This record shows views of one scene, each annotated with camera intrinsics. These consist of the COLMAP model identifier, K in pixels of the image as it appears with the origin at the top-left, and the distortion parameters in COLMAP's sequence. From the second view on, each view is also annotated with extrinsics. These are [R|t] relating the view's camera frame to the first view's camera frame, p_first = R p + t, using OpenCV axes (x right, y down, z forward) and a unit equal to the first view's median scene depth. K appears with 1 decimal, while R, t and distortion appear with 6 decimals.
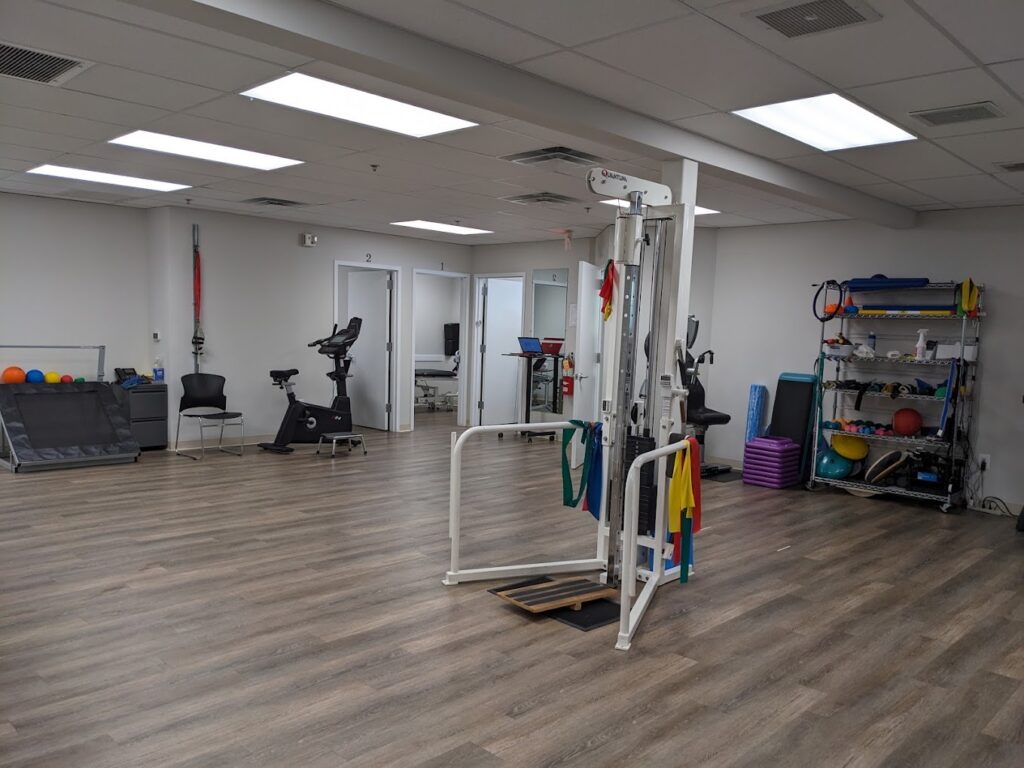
lens RADIAL K [[798.3, 0, 531.4], [0, 798.3, 384.0], [0, 0, 1]] dist [0.000975, 0.000540]
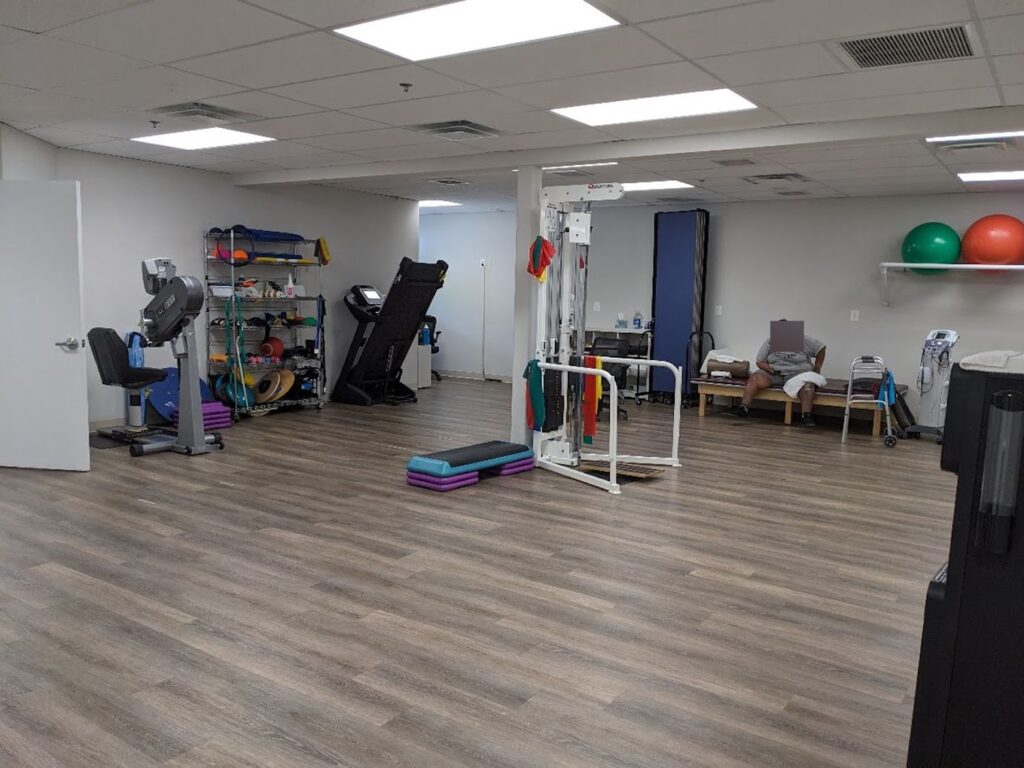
lens RADIAL K [[798.3, 0, 531.4], [0, 798.3, 384.0], [0, 0, 1]] dist [0.000975, 0.000540]
pose [[-0.186940, -0.155609, 0.969969, -1.078274], [0.041971, 0.985208, 0.166142, -0.120872], [-0.981474, 0.071769, -0.177643, 1.127402]]
